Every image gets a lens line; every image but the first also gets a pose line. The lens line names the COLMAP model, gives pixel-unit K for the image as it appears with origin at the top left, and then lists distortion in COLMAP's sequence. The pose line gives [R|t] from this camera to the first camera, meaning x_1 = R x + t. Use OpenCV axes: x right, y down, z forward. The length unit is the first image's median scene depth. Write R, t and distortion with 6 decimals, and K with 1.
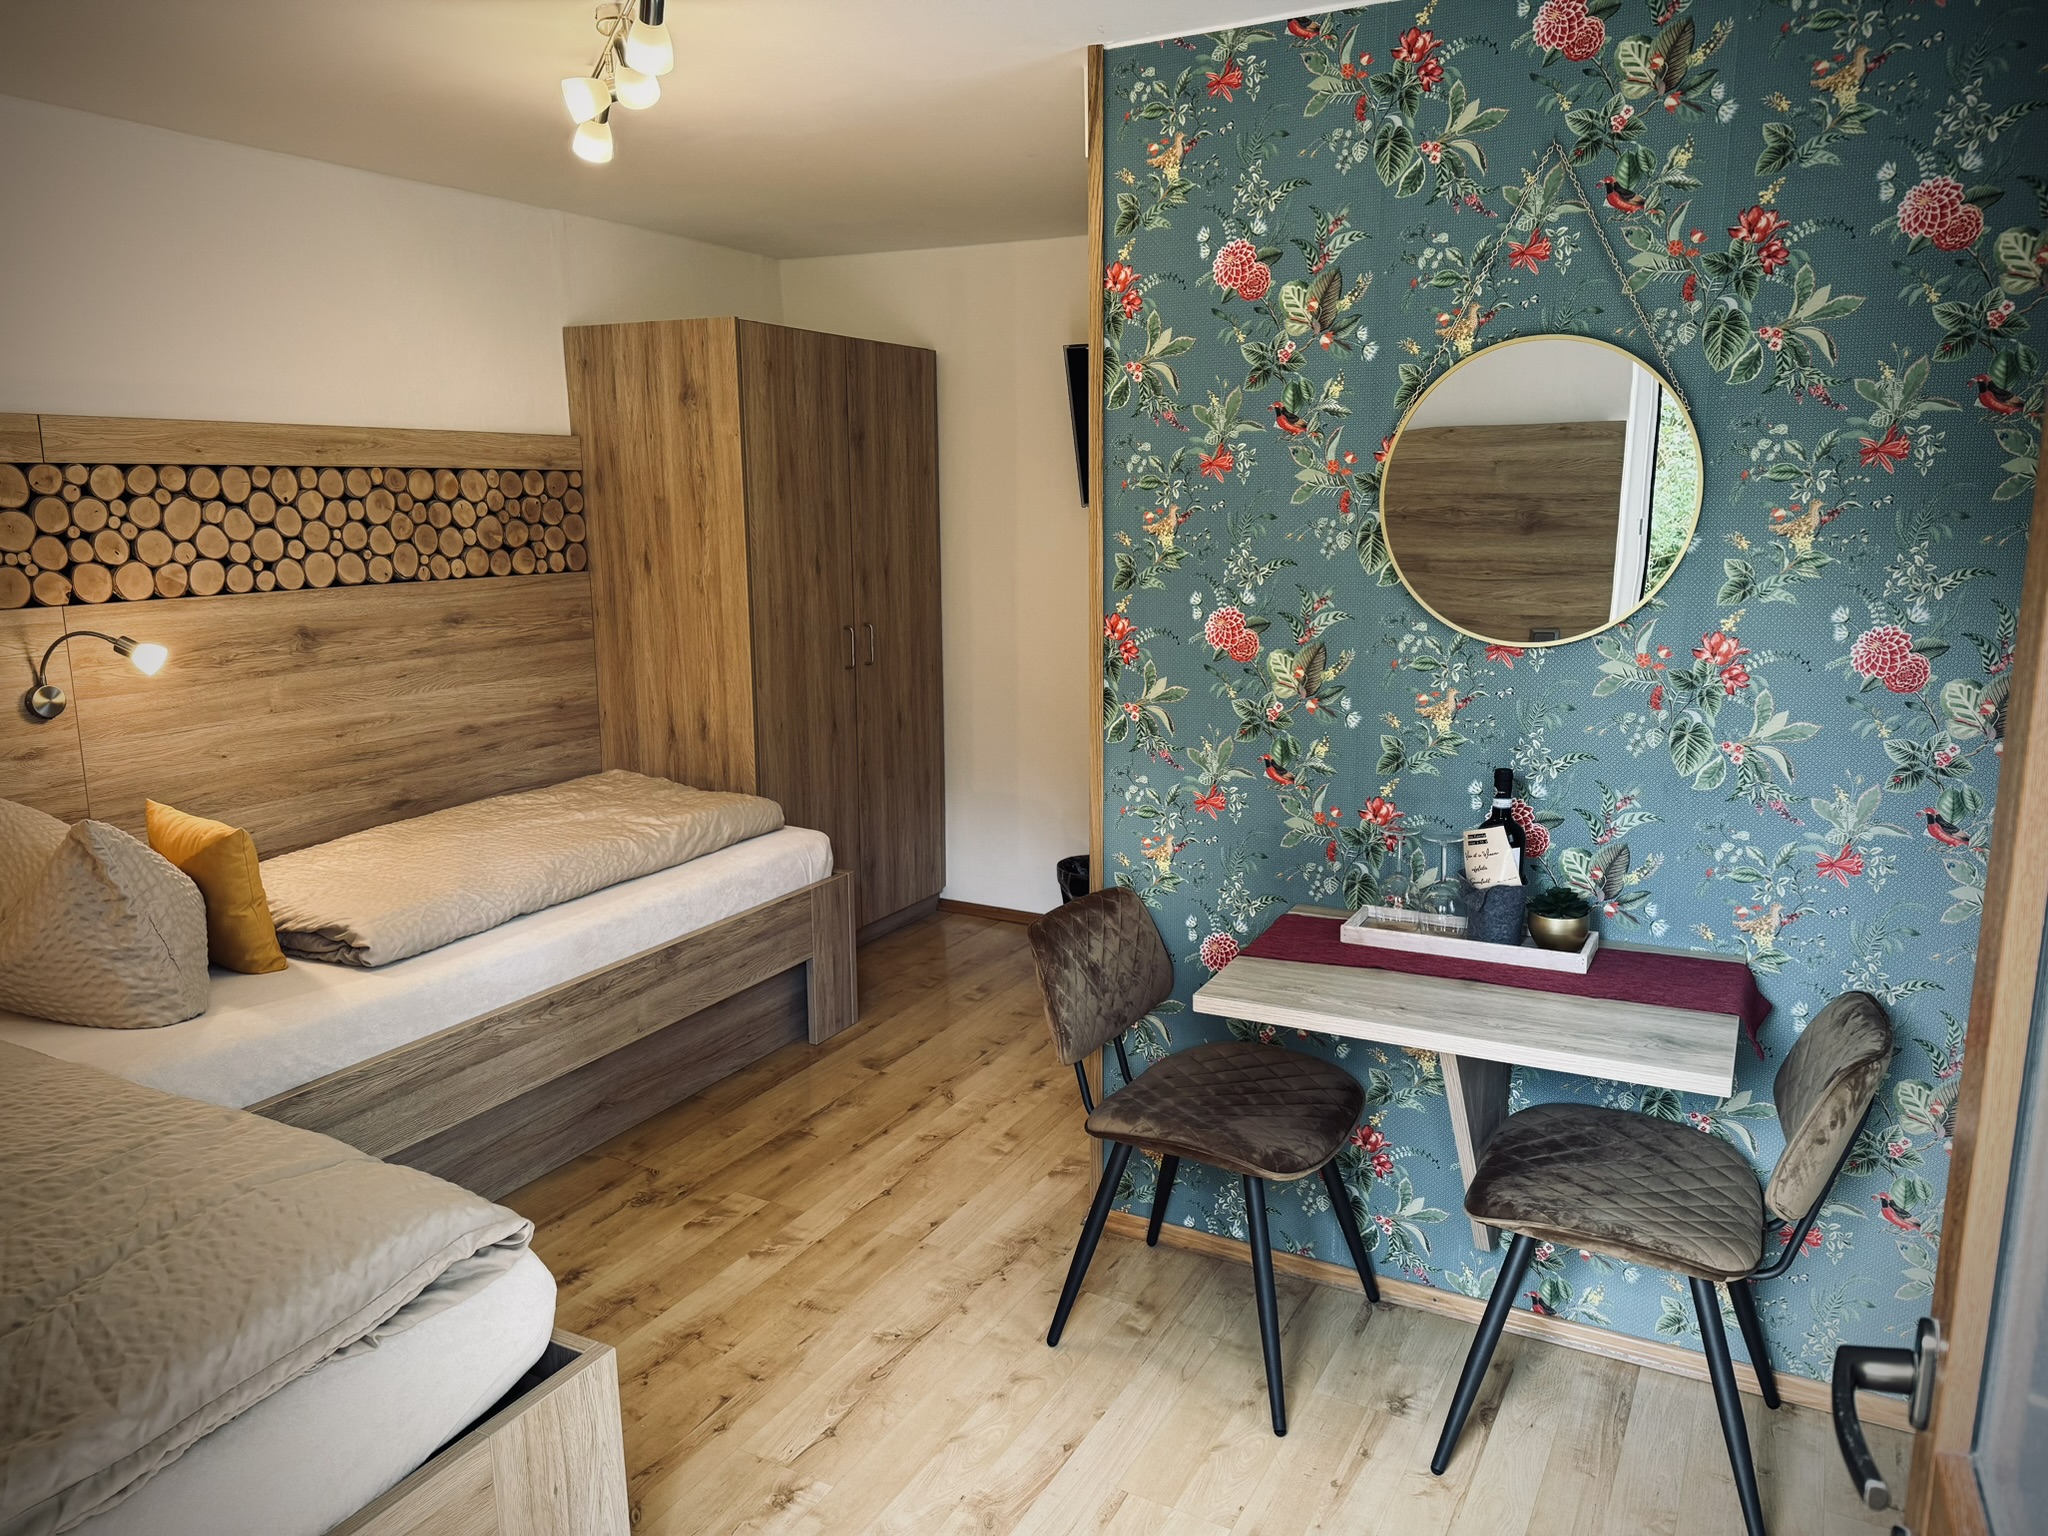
lens RADIAL K [[1441.2, 0, 1025.3], [0, 1441.2, 769.3], [0, 0, 1]] dist [-0.002042, -0.001612]
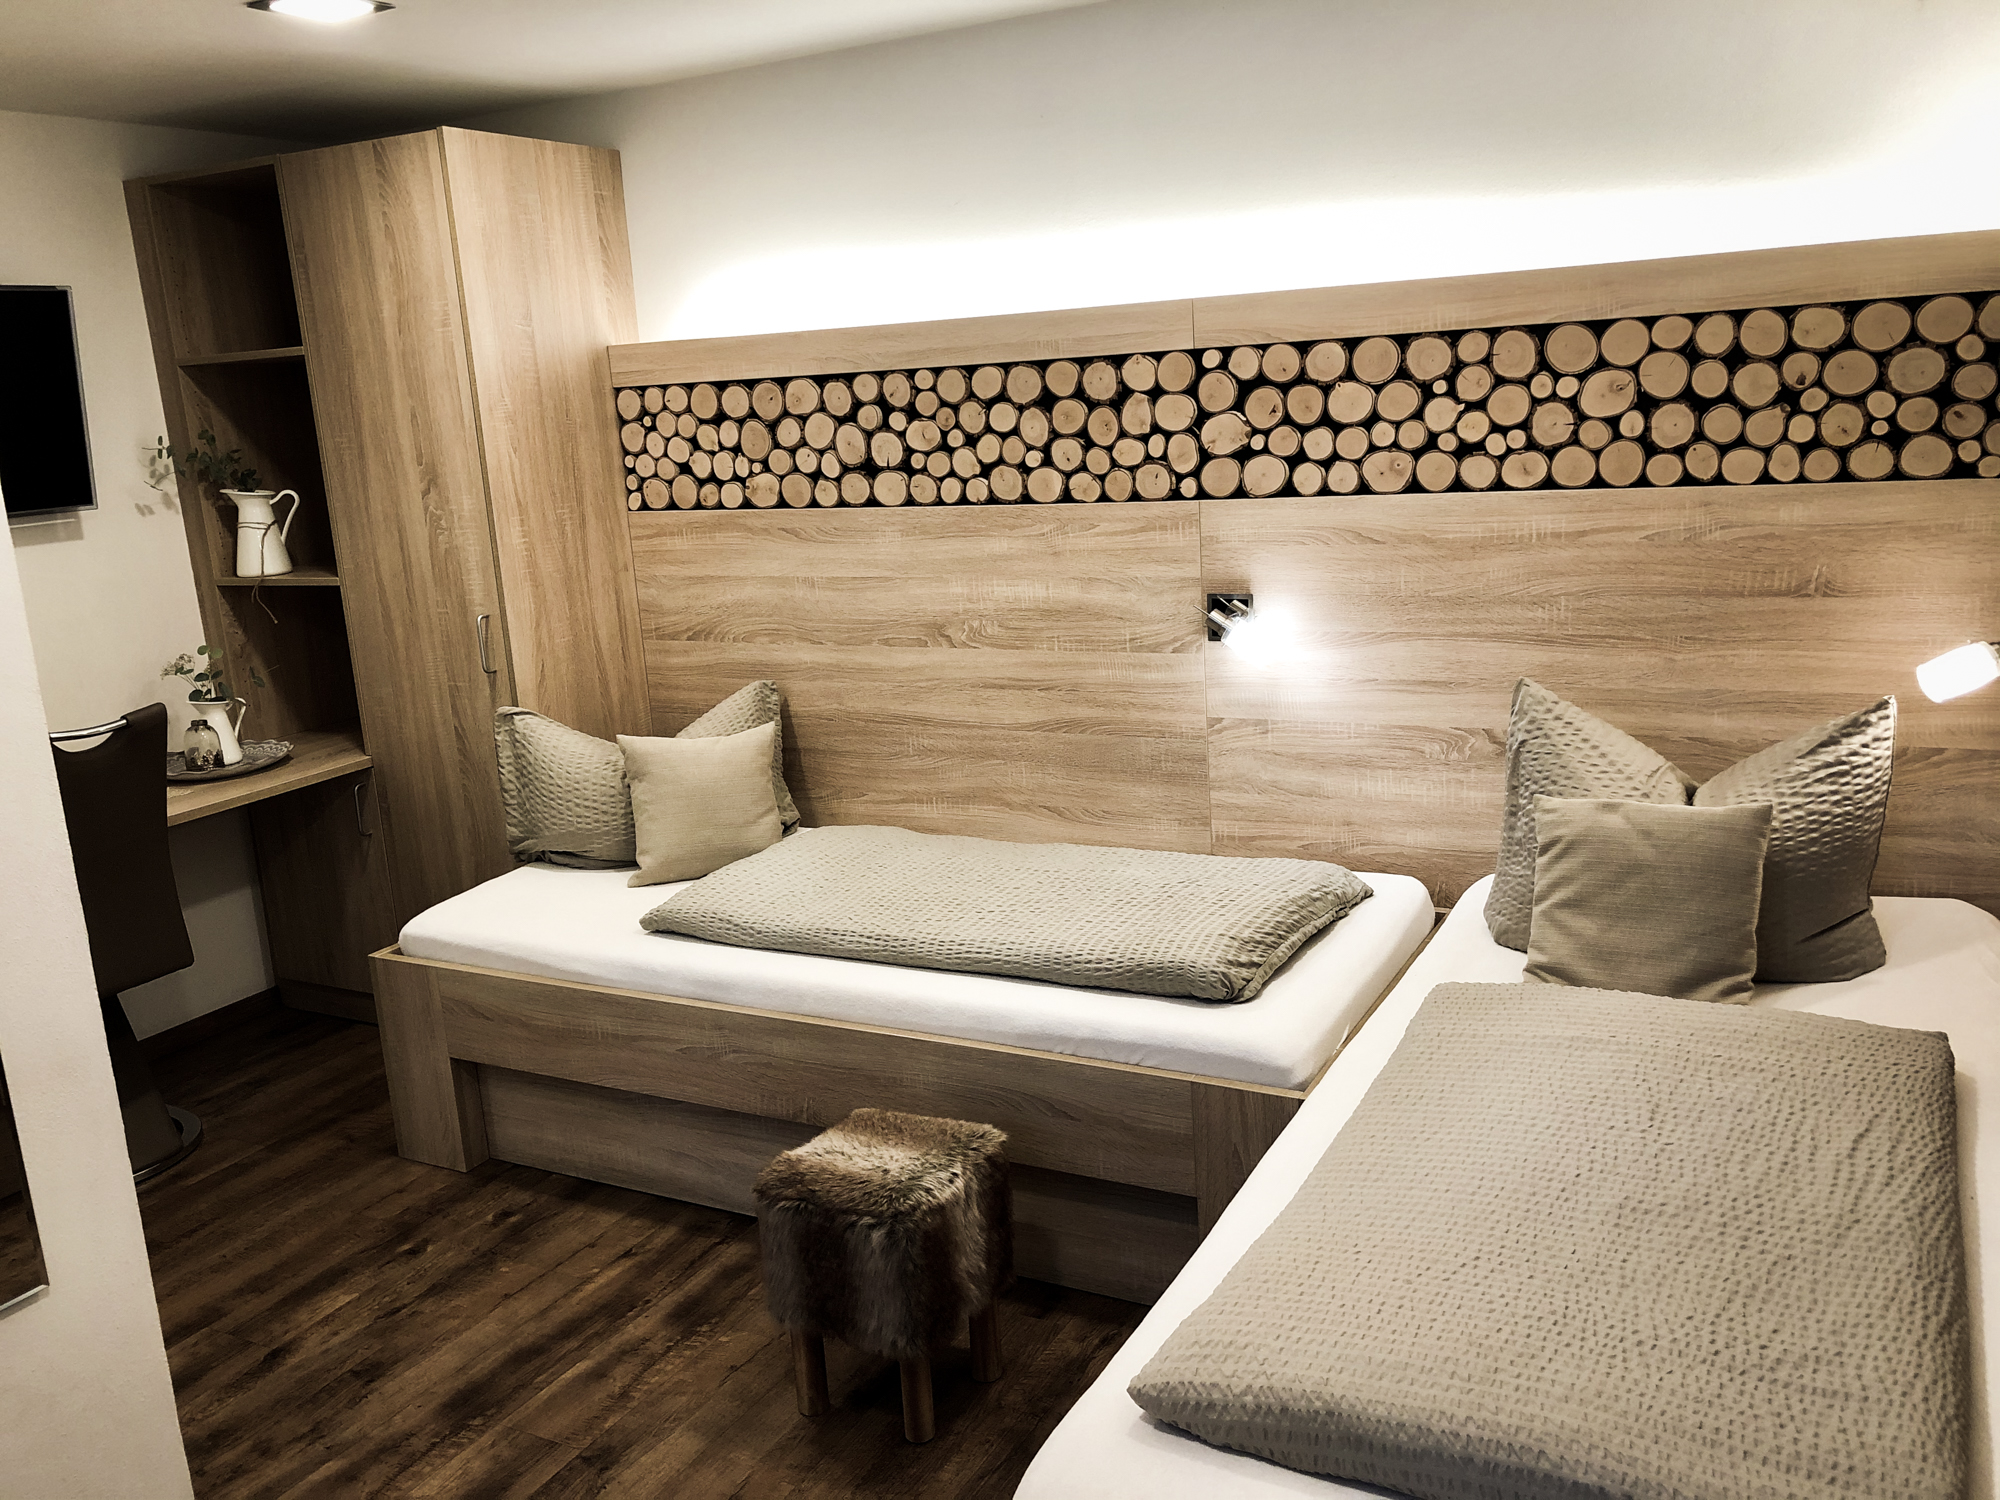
lens RADIAL K [[1632.5, 0, 999.6], [0, 1632.5, 755.8], [0, 0, 1]] dist [0.110416, 0.004063]
pose [[0.000678, 0.215581, -0.976486, 0.528952], [-0.137655, 0.967210, 0.213438, -0.187982], [0.990480, 0.134273, 0.030332, 0.972762]]
